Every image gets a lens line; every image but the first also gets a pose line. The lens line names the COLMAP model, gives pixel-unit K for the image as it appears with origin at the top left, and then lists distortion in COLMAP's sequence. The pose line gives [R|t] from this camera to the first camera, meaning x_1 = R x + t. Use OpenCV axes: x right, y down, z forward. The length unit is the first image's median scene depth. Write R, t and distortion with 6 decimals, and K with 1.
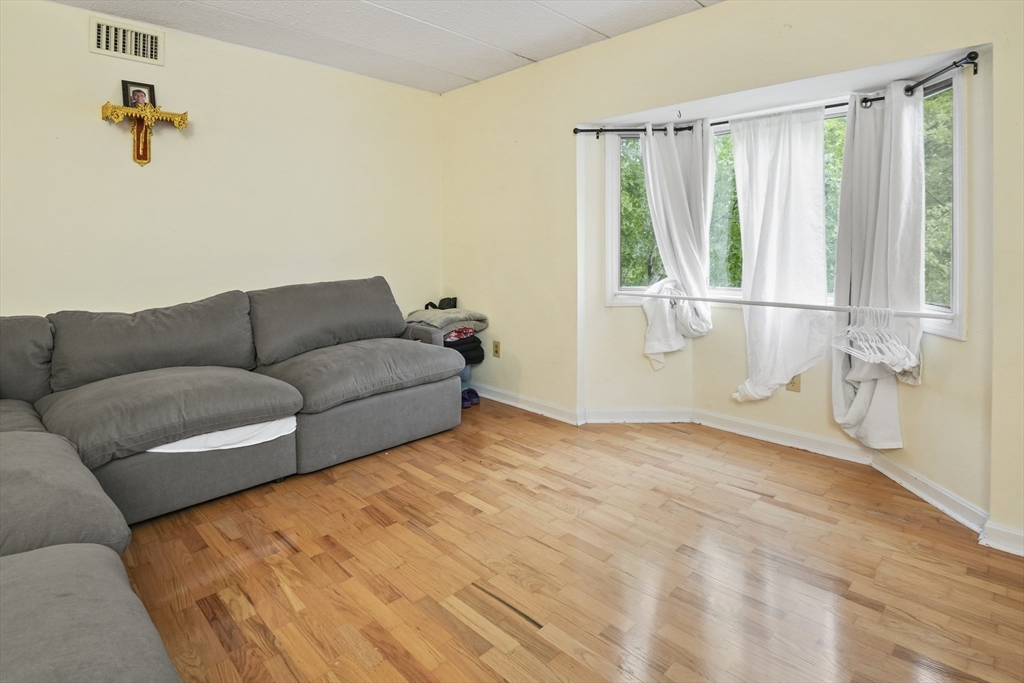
lens RADIAL K [[538.0, 0, 508.5], [0, 538.0, 247.5], [0, 0, 1]] dist [-0.019022, 0.000014]
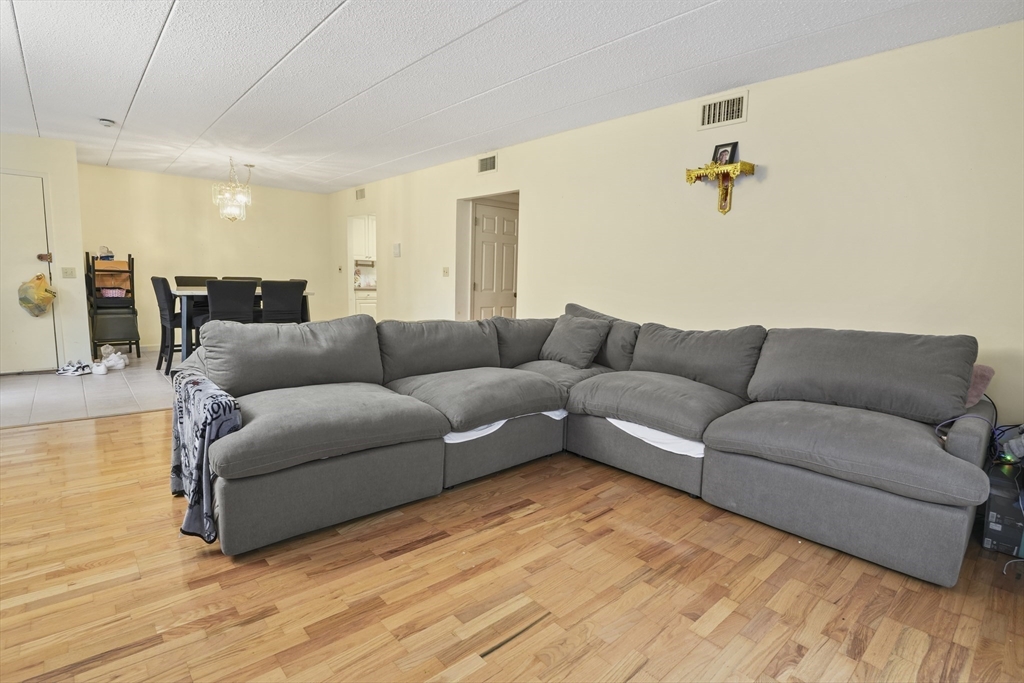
lens RADIAL K [[497.8, 0, 513.3], [0, 497.8, 346.6], [0, 0, 1]] dist [-0.030773, 0.001676]
pose [[-0.042144, 0.144595, -0.988593, 0.618731], [-0.036005, 0.988610, 0.146132, -0.003850], [0.998463, 0.041753, -0.036458, 0.739630]]
